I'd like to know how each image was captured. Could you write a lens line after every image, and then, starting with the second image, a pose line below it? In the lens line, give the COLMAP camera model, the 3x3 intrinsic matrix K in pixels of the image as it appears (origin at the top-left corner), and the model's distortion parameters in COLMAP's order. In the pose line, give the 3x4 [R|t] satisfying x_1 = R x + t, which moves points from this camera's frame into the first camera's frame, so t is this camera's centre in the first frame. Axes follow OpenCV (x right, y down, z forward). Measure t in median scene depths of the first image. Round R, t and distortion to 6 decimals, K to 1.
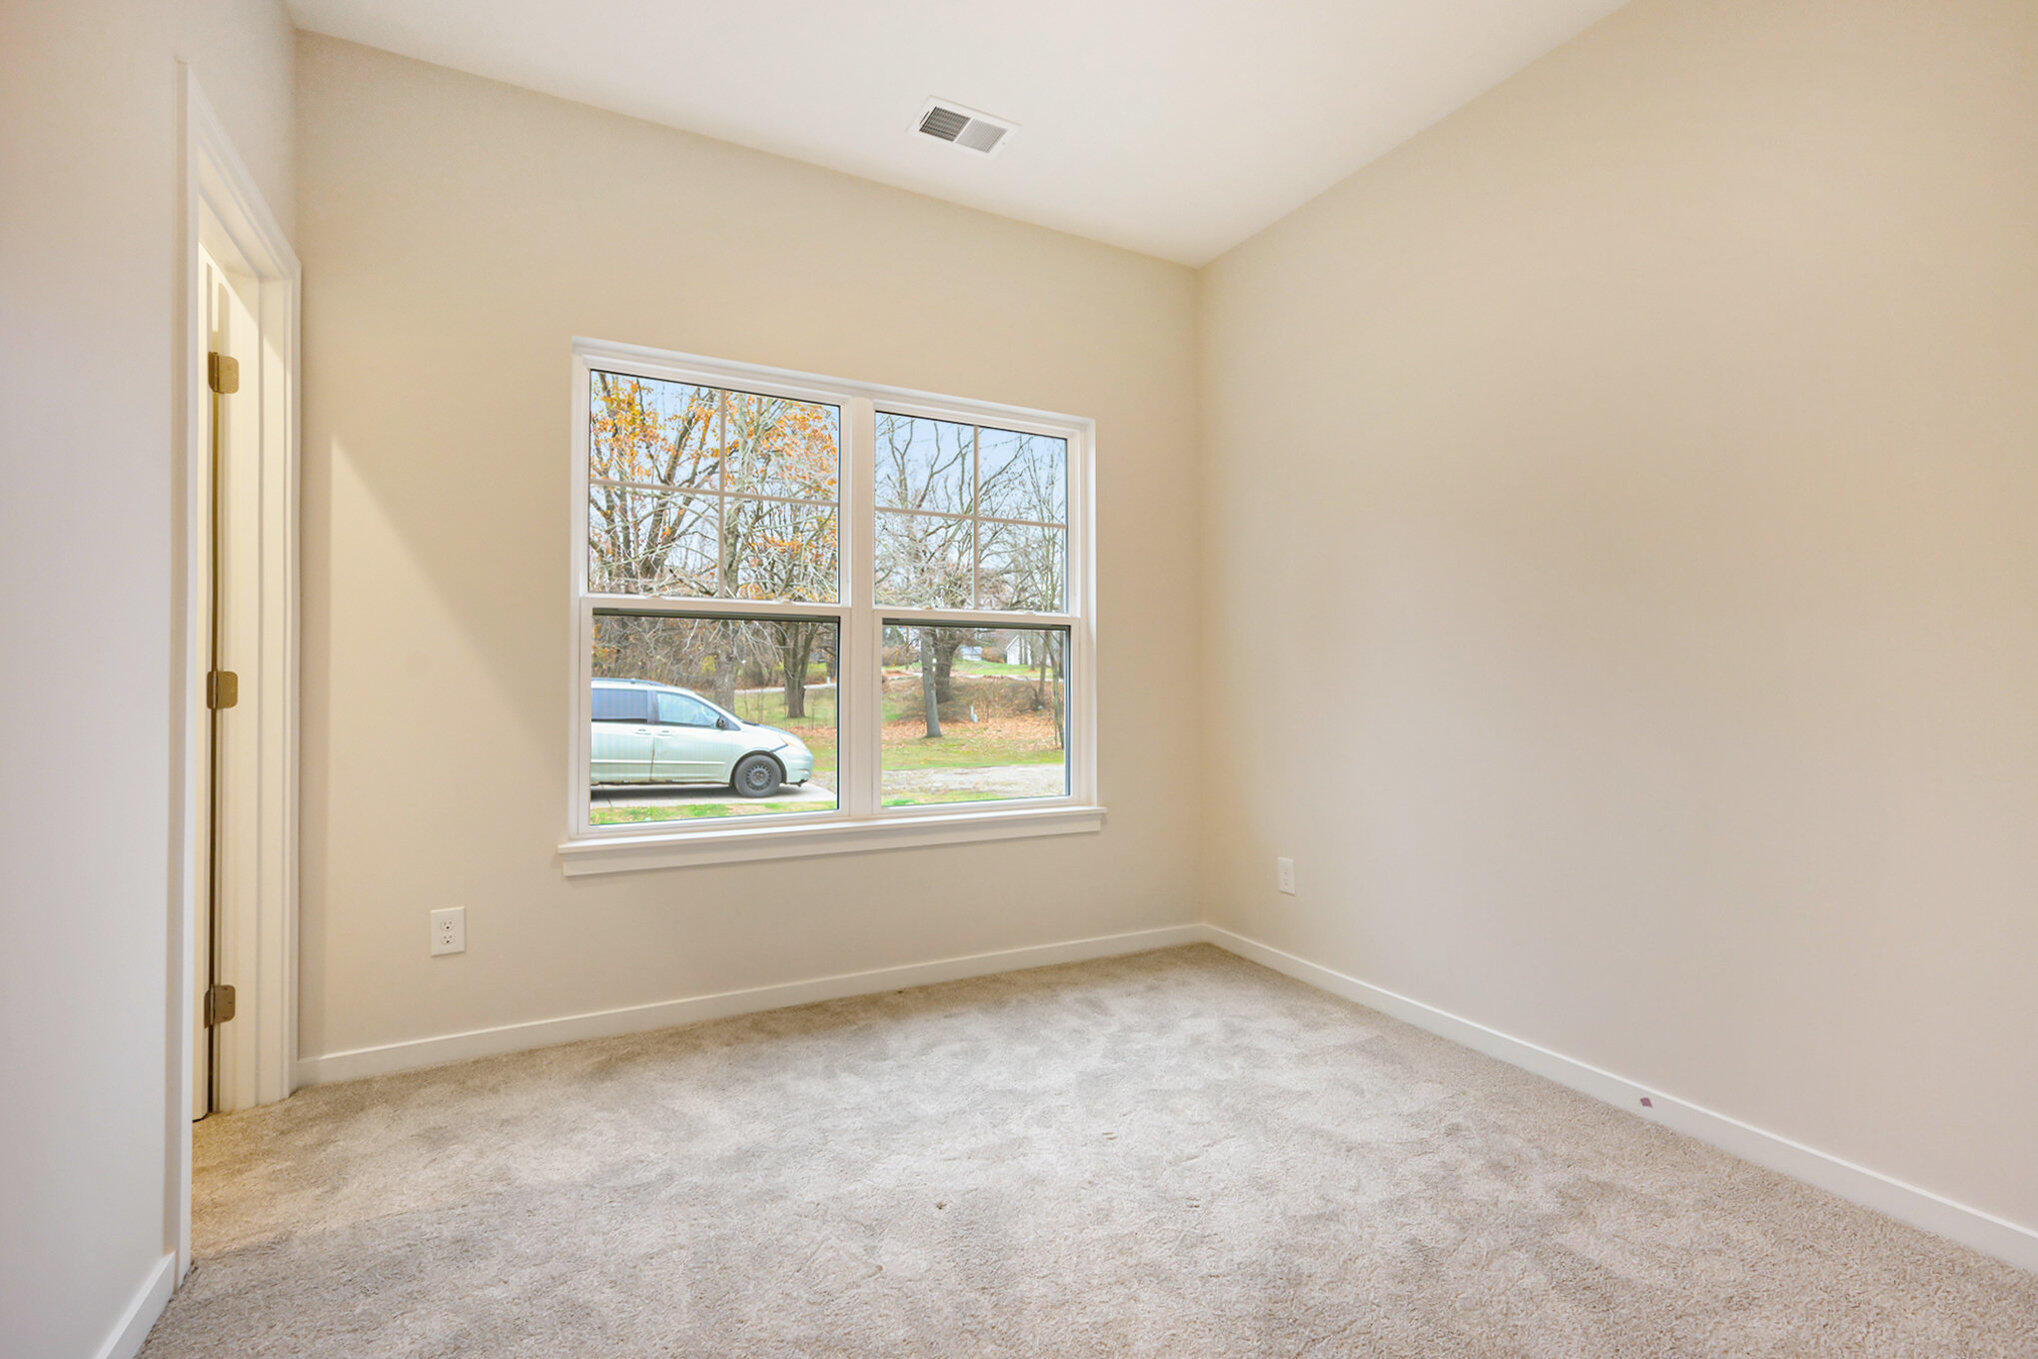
lens RADIAL K [[925.6, 0, 1019.2], [0, 925.6, 679.8], [0, 0, 1]] dist [0.031616, 0.000731]
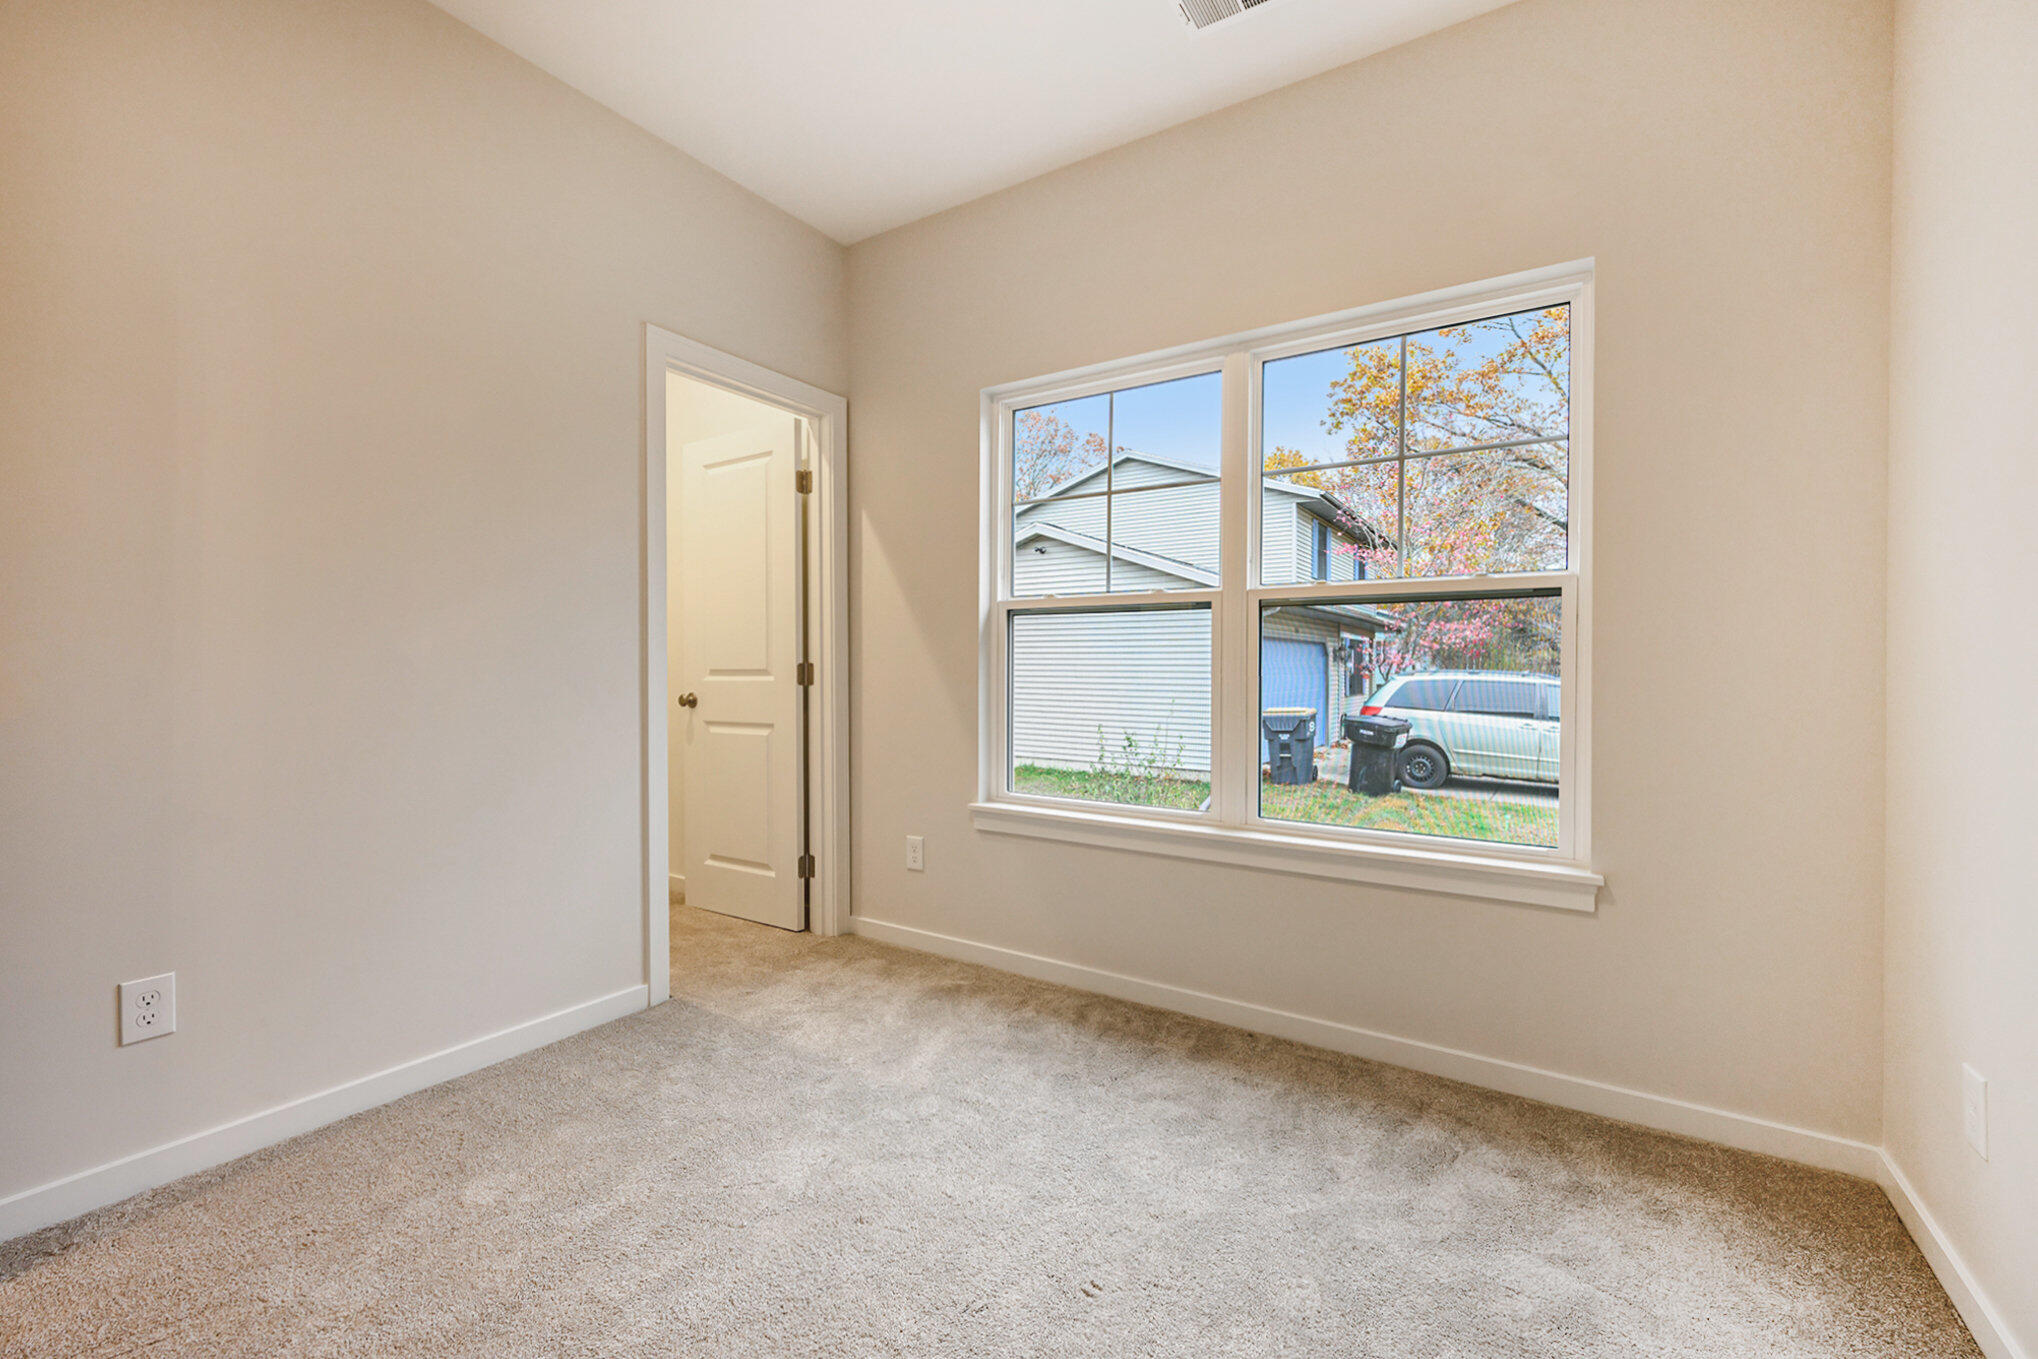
lens RADIAL K [[856.7, 0, 1018.7], [0, 856.7, 668.0], [0, 0, 1]] dist [0.002551, -0.000445]
pose [[0.493748, -0.001054, -0.869605, 0.505809], [-0.003985, 0.999986, -0.003475, 0.002191], [0.869596, 0.005181, 0.493737, 0.474534]]
